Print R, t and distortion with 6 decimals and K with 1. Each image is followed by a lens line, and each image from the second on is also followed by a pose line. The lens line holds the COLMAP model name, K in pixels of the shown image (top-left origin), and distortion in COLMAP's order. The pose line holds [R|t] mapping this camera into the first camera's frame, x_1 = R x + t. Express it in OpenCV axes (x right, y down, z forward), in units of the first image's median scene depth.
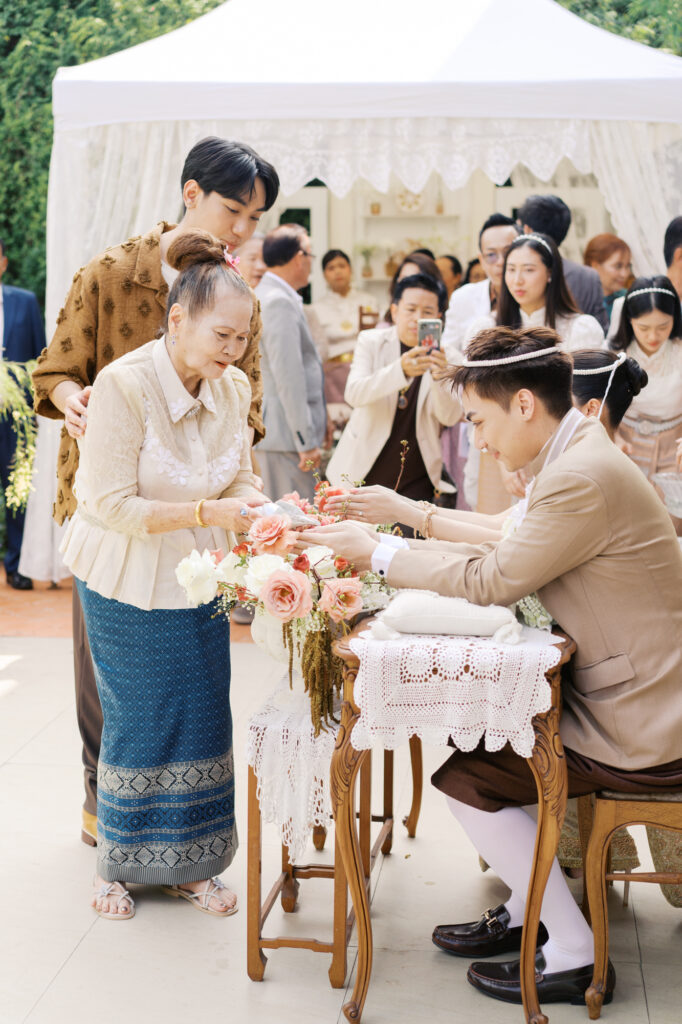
lens RADIAL K [[1615.6, 0, 357.5], [0, 1615.6, 505.9], [0, 0, 1]] dist [-0.000169, 0.000000]
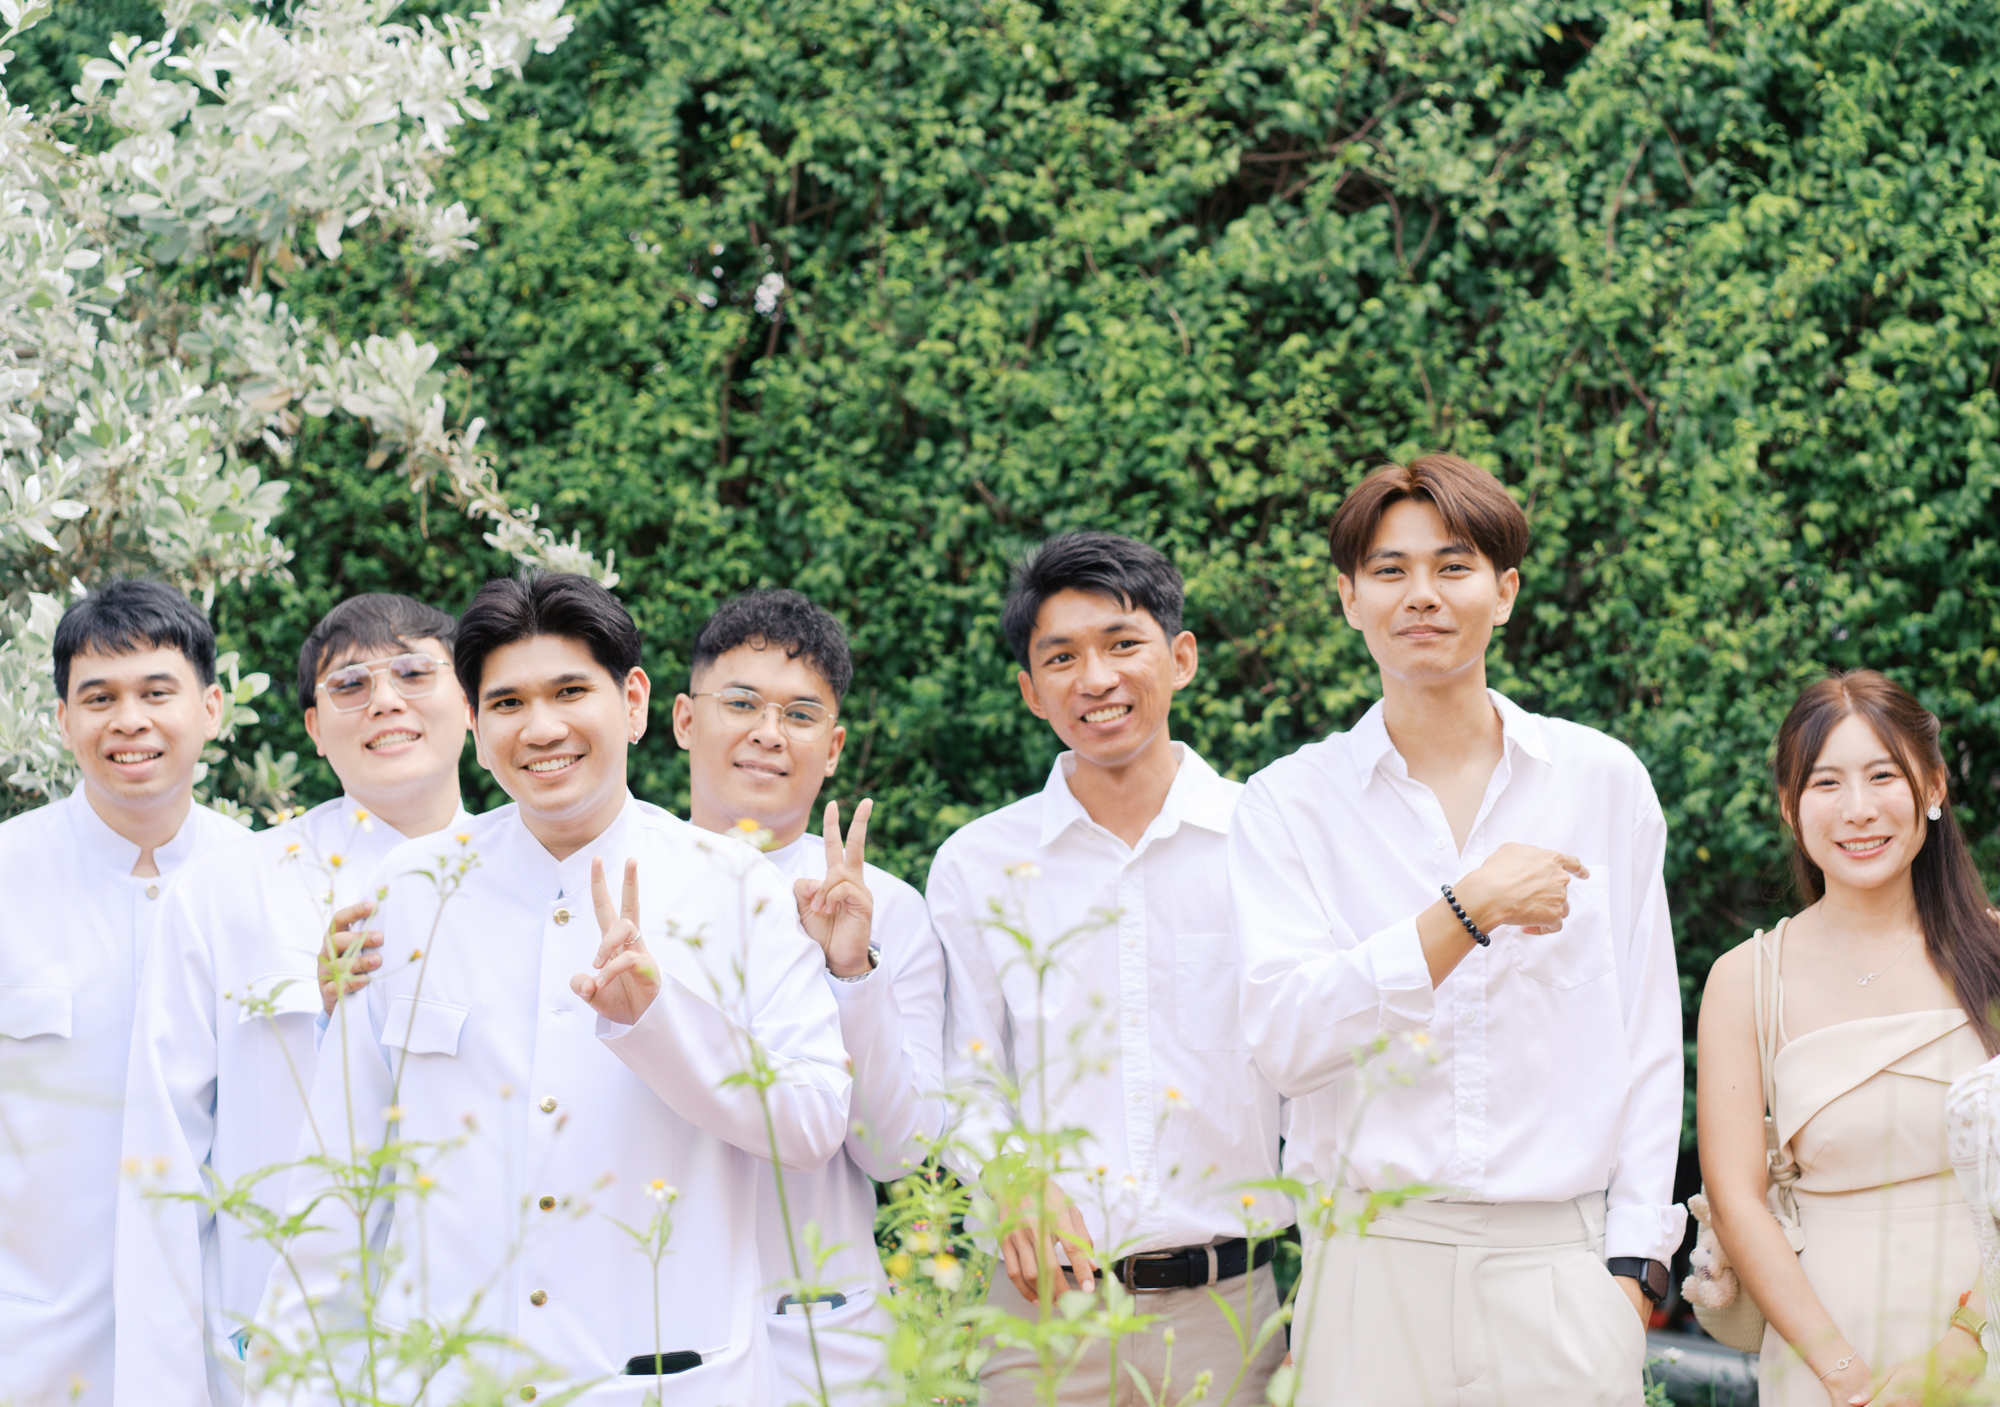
lens RADIAL K [[3194.6, 0, 996.5], [0, 3194.6, 704.0], [0, 0, 1]] dist [-0.023902, 0.000000]
pose [[0.984089, -0.038718, -0.173404, -0.304128], [0.008075, 0.984706, -0.174039, -0.086847], [0.177490, 0.169870, 0.969351, 0.585971]]
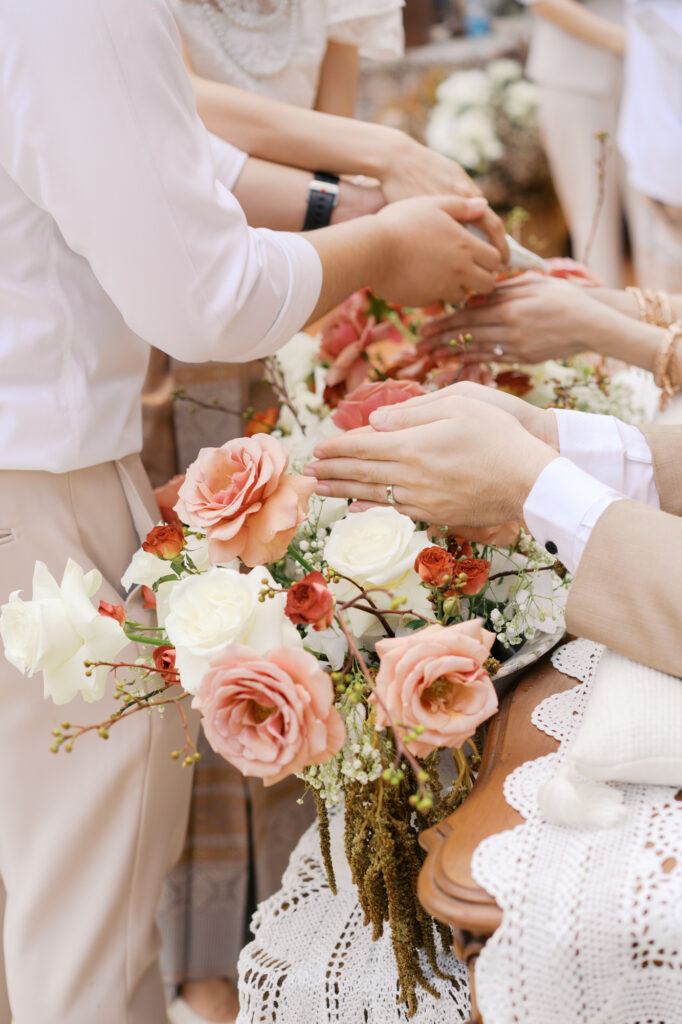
lens RADIAL K [[1615.6, 0, 339.9], [0, 1615.6, 510.6], [0, 0, 1]] dist [-0.000169, 0.000000]
pose [[0.984366, -0.077178, -0.158329, 0.012627], [0.112369, 0.967375, 0.227068, -0.027139], [0.135639, -0.241309, 0.960923, 0.293816]]
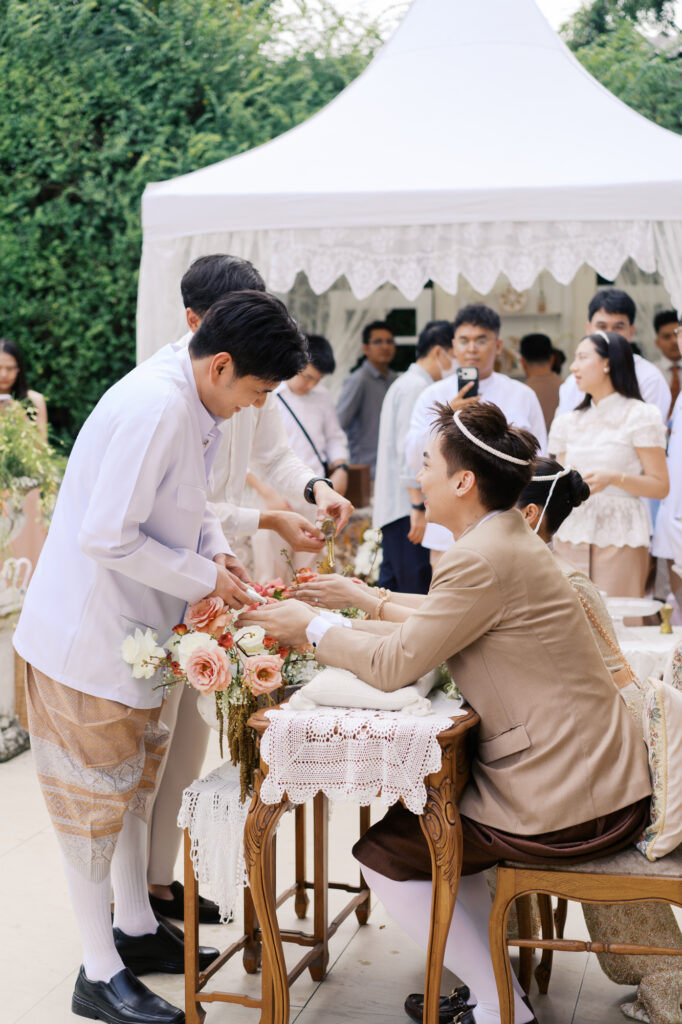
lens RADIAL K [[1615.6, 0, 360.0], [0, 1615.6, 517.9], [0, 0, 1]] dist [-0.000169, 0.000000]
pose [[0.992927, -0.000730, -0.118722, 0.080525], [-0.005428, 0.998656, -0.051536, 0.003740], [0.118600, 0.051816, 0.991589, -0.030244]]
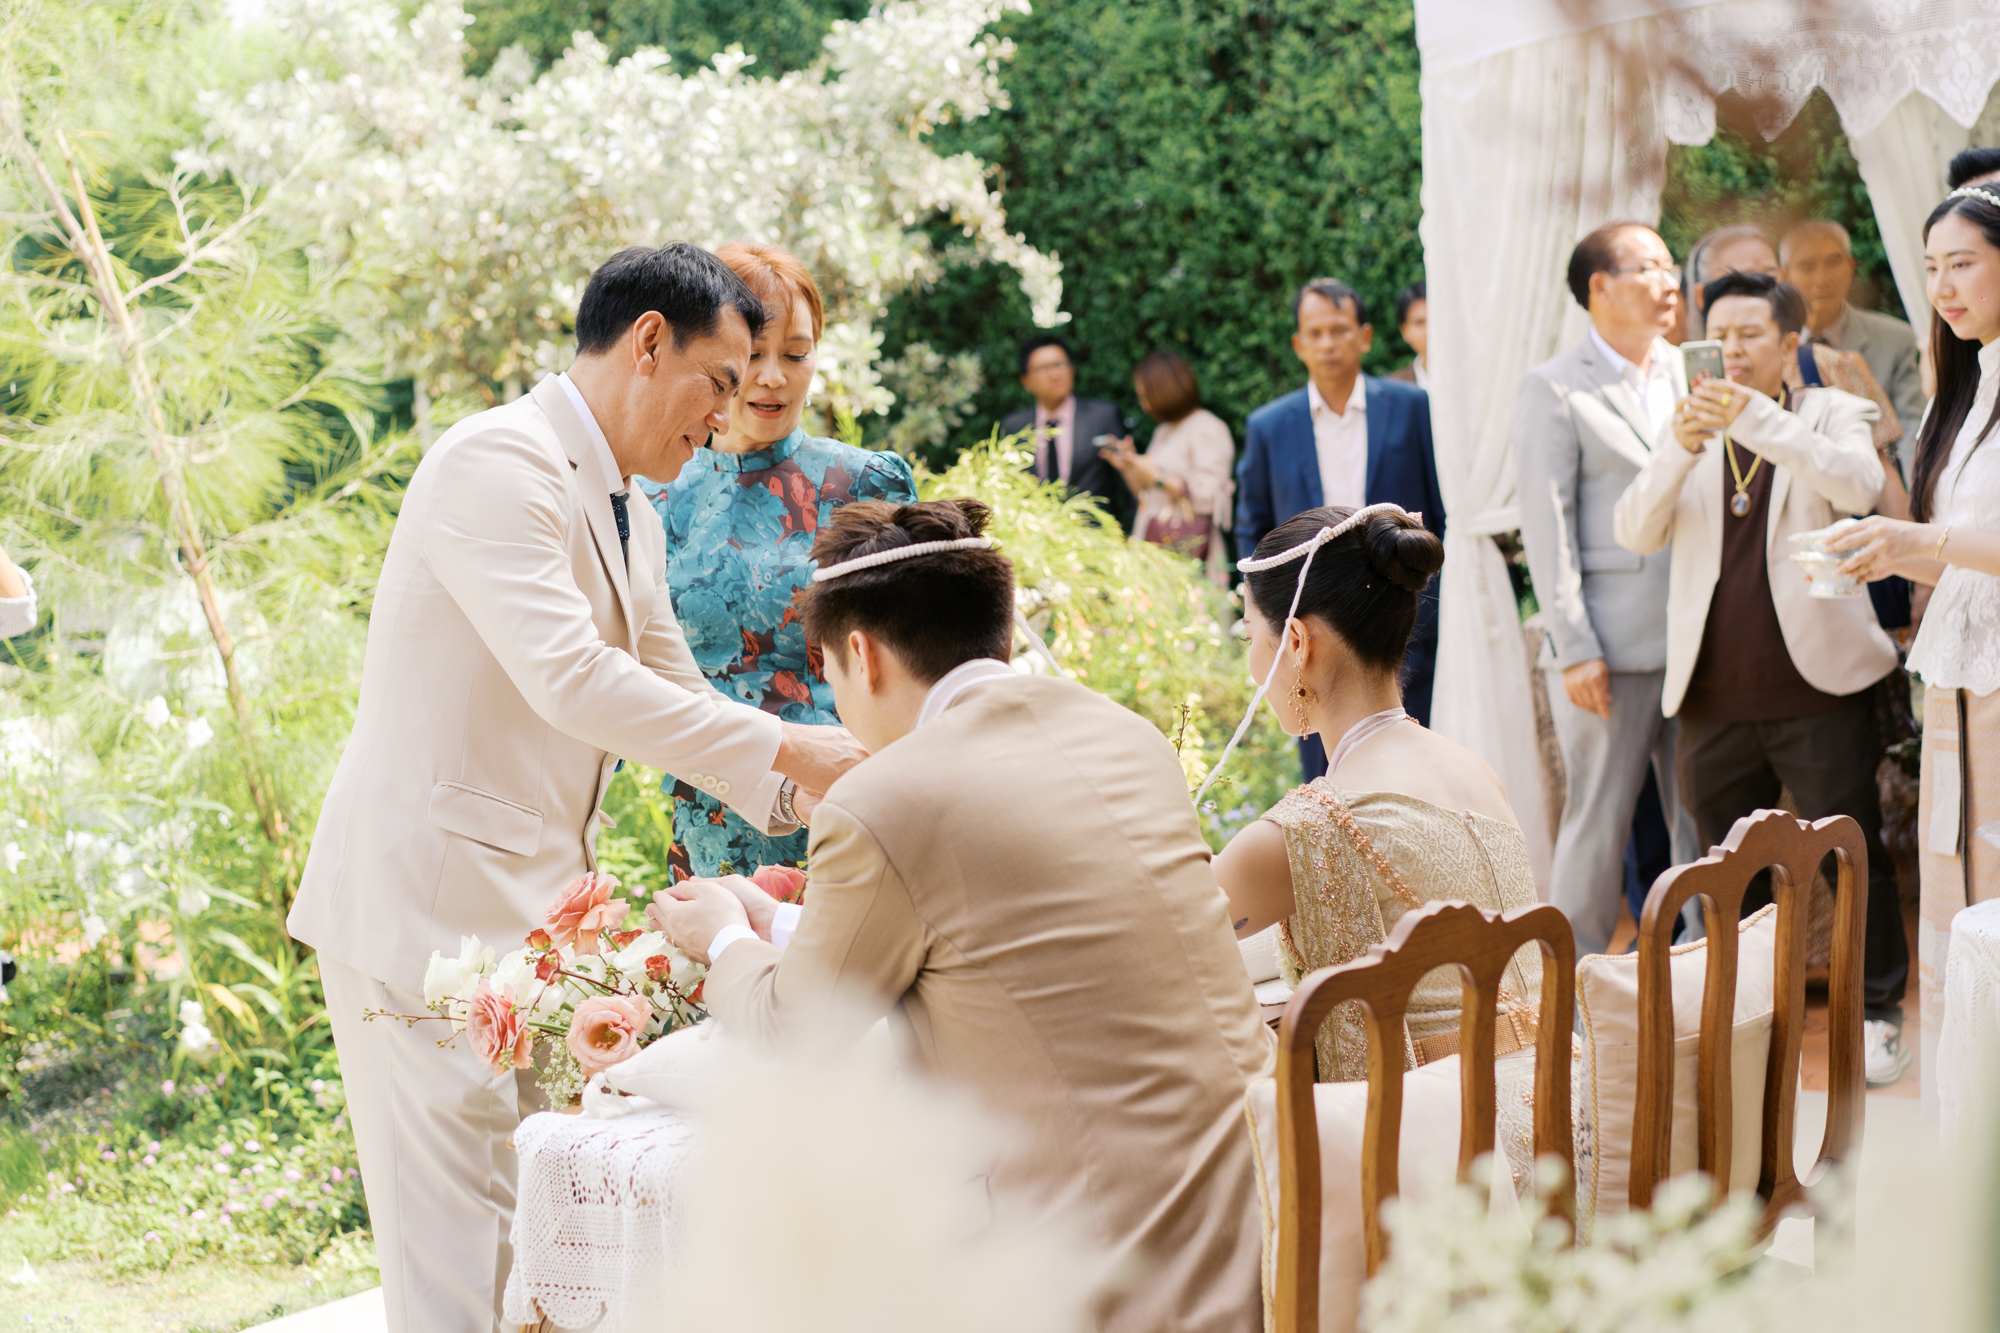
lens RADIAL K [[3155.5, 0, 993.6], [0, 3155.5, 636.4], [0, 0, 1]] dist [-0.000169, 0.000000]
pose [[0.787204, -0.042289, -0.615241, 0.326429], [0.022508, 0.998952, -0.039865, -0.013503], [0.616282, 0.017534, 0.787330, 0.112153]]
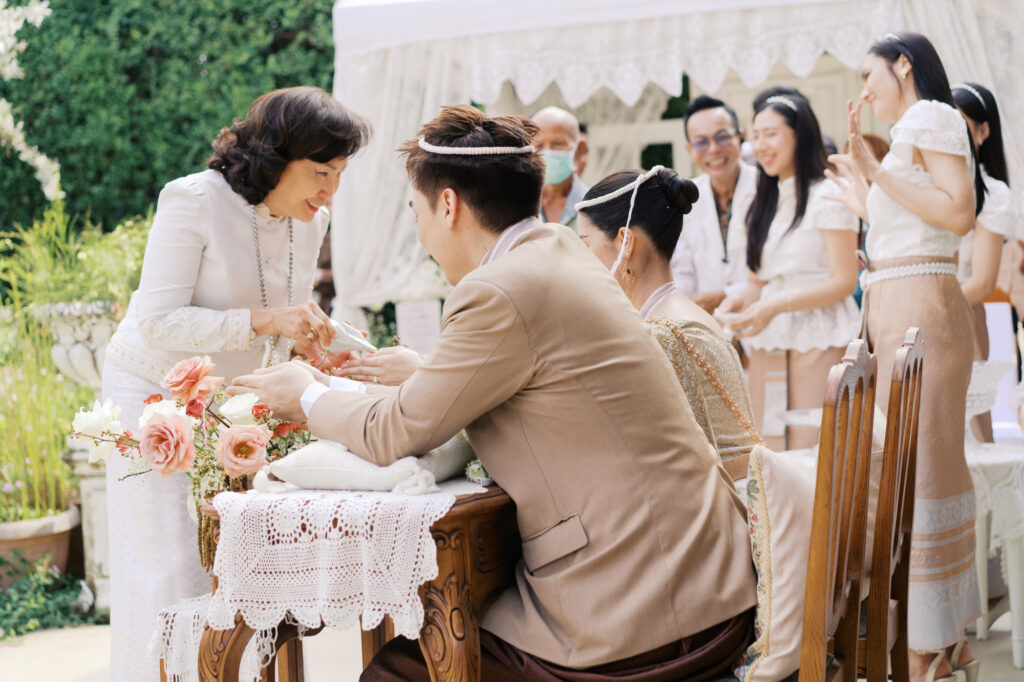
lens RADIAL K [[1615.6, 0, 506.2], [0, 1615.6, 350.4], [0, 0, 1]] dist [-0.000169, 0.000000]
pose [[0.969529, -0.035264, -0.242427, 0.141018], [0.011660, 0.995106, -0.098119, 0.039187], [0.244701, 0.092302, 0.965195, 0.103710]]
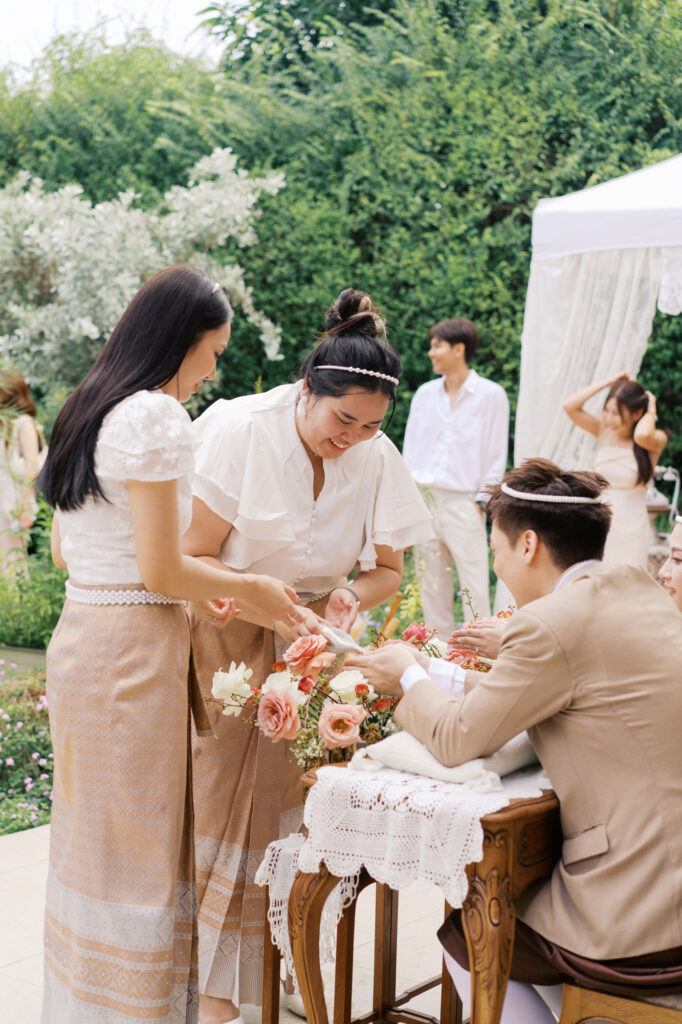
lens RADIAL K [[1615.6, 0, 333.6], [0, 1615.6, 509.4], [0, 0, 1]] dist [-0.000169, 0.000000]
pose [[0.879471, 0.050432, -0.473273, 0.193816], [-0.087175, 0.994617, -0.056010, -0.007574], [0.467901, 0.090516, 0.879134, 0.057057]]
